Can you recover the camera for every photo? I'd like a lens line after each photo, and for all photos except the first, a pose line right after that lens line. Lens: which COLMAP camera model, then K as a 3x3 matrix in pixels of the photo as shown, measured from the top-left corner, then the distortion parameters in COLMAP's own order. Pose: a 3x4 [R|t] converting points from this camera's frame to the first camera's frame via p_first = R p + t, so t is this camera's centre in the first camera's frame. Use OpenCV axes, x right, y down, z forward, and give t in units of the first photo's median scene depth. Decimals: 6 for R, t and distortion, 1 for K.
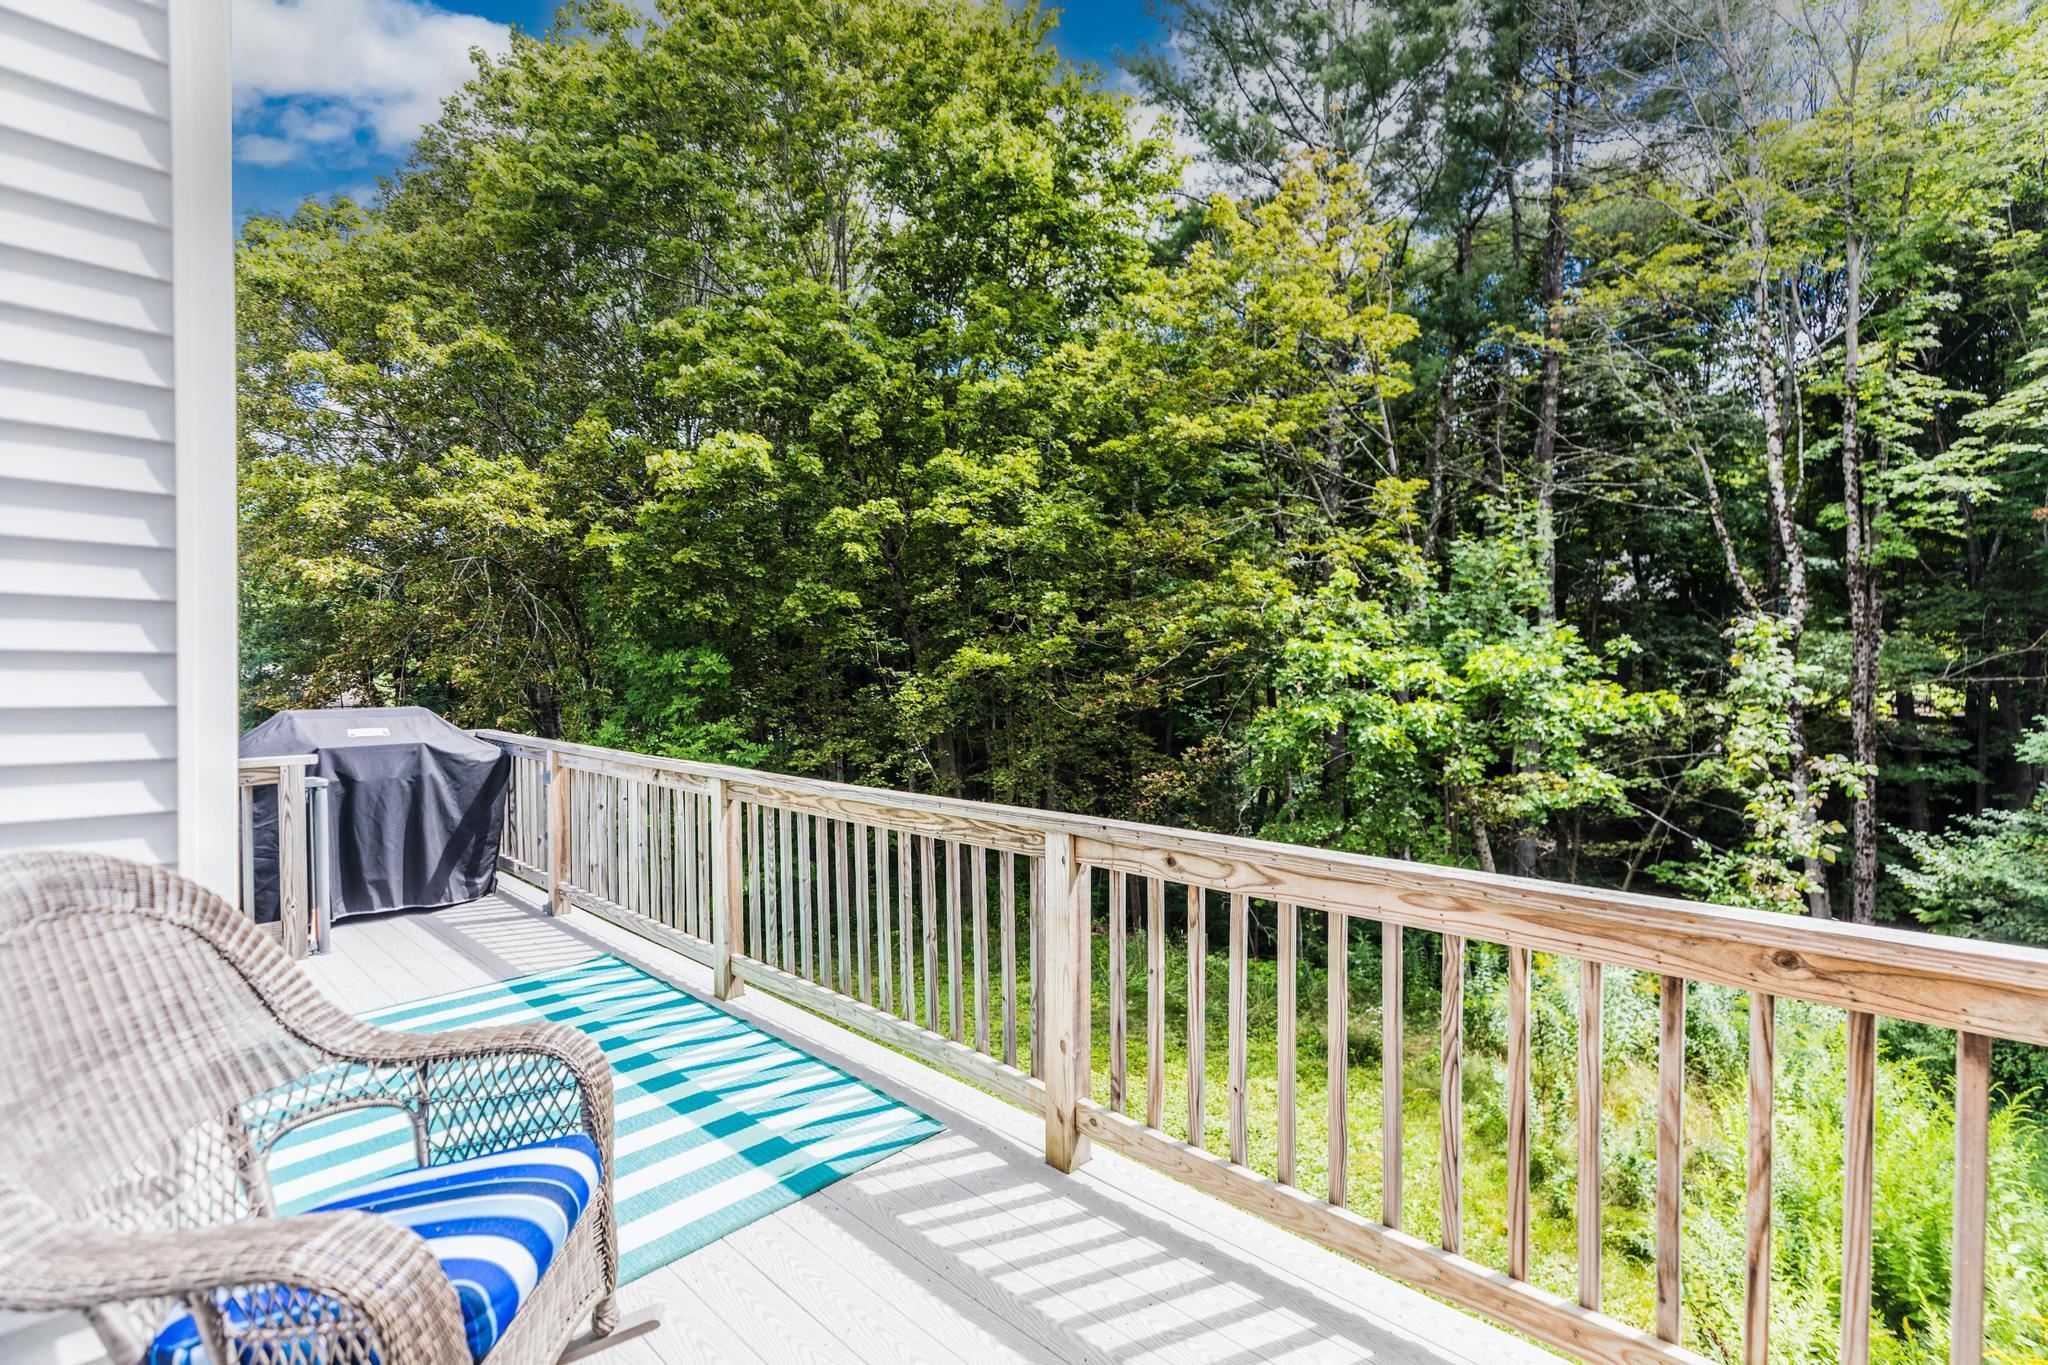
lens RADIAL K [[926.0, 0, 1053.8], [0, 926.0, 689.9], [0, 0, 1]] dist [0.014663, -0.000766]
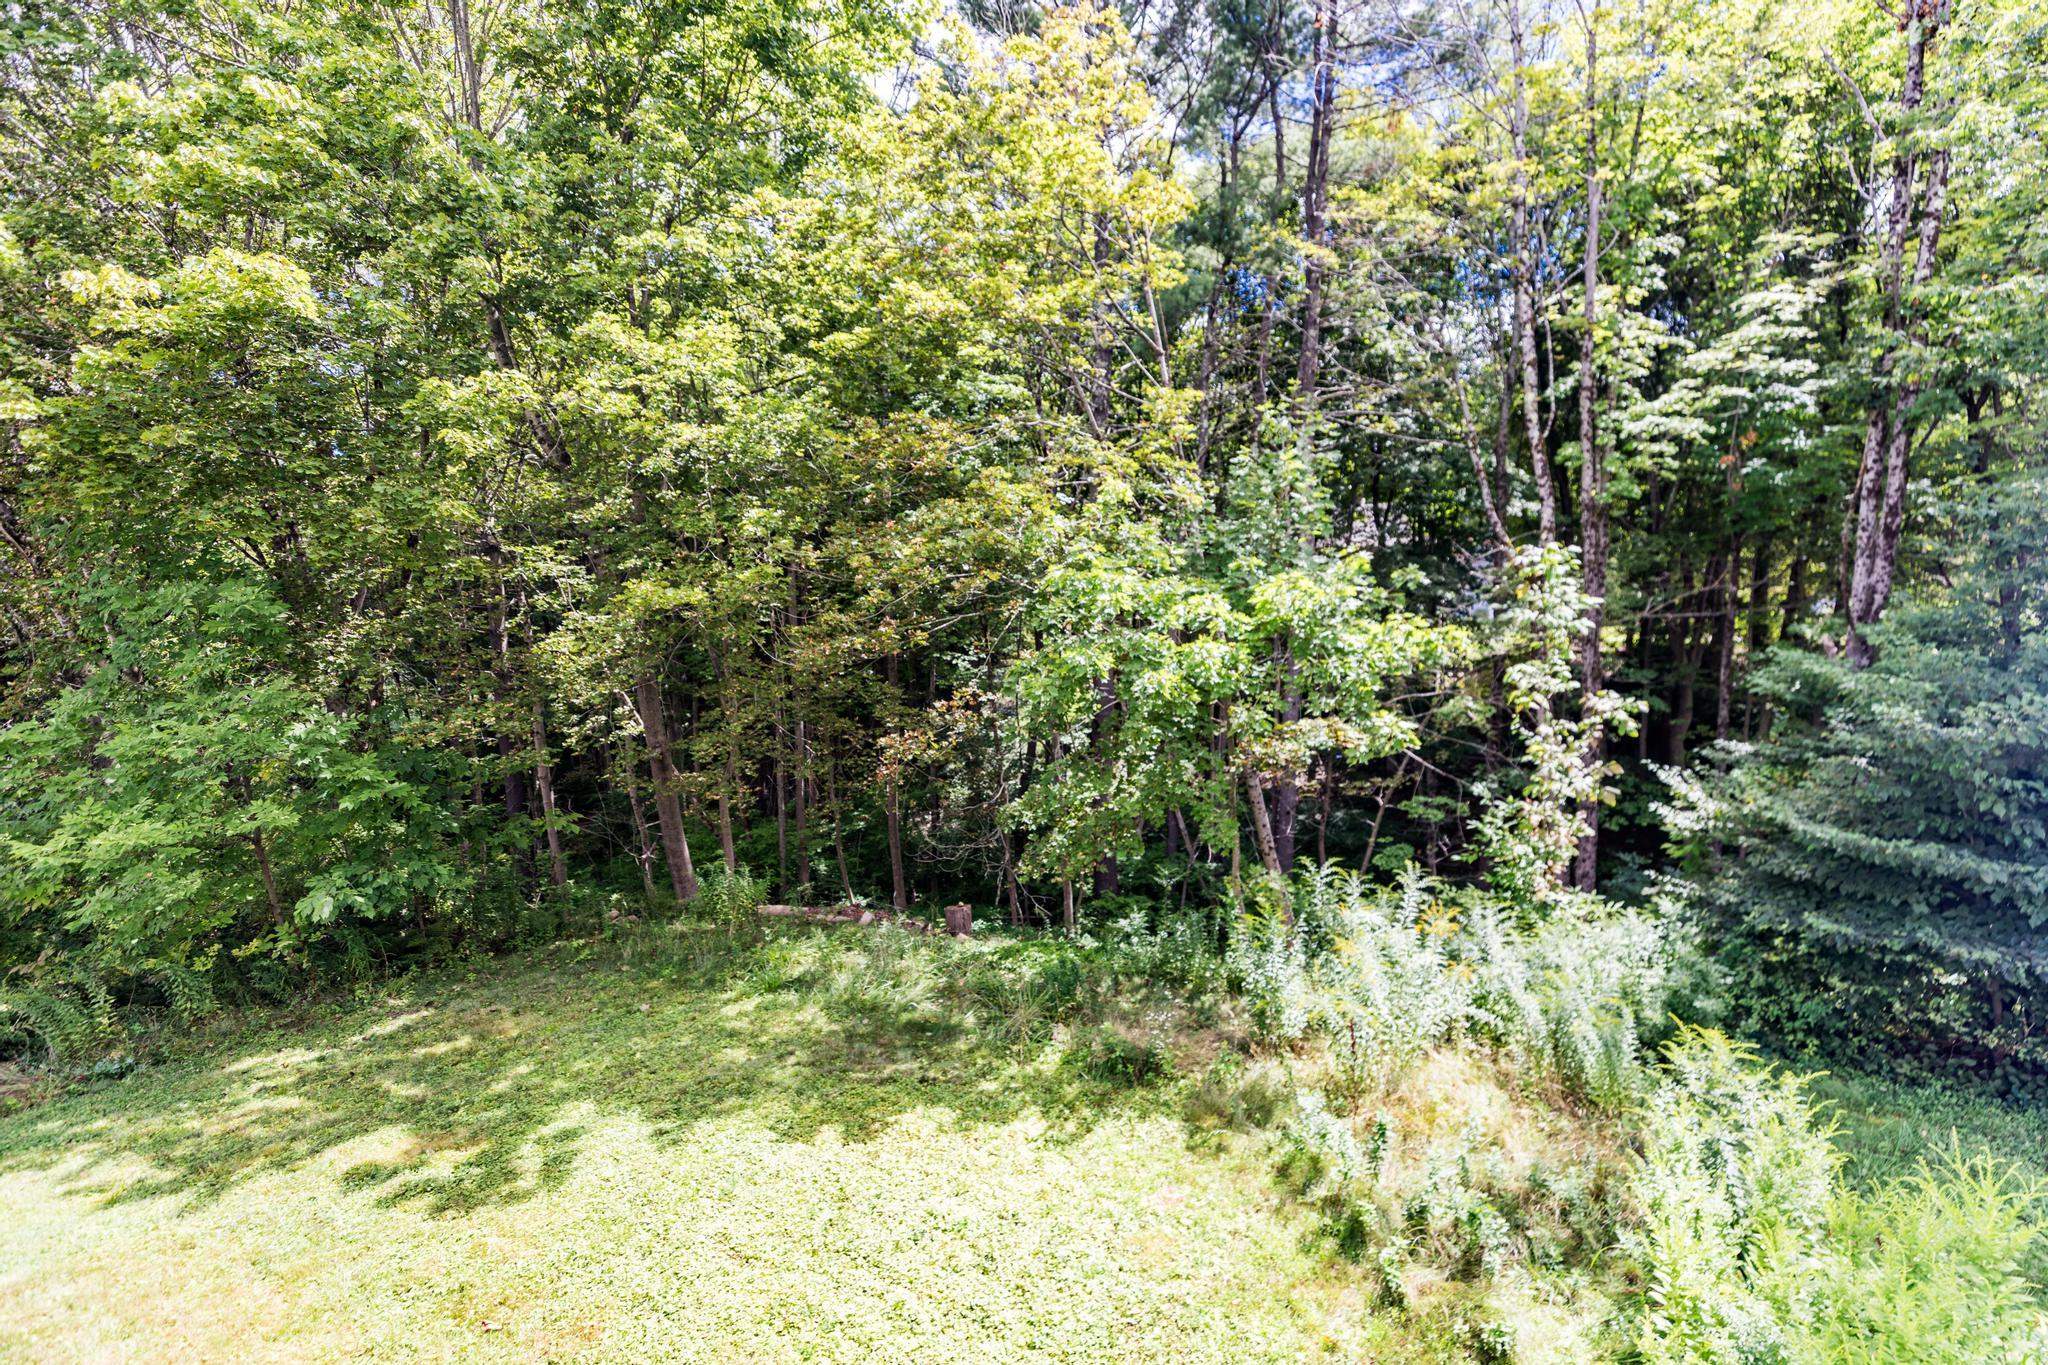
lens RADIAL K [[926.0, 0, 1028.9], [0, 926.0, 675.4], [0, 0, 1]] dist [0.014663, -0.000766]
pose [[0.977048, -0.021959, 0.211883, 0.054611], [0.013366, 0.999032, 0.041900, 0.005306], [-0.212599, -0.038107, 0.976396, 0.185113]]
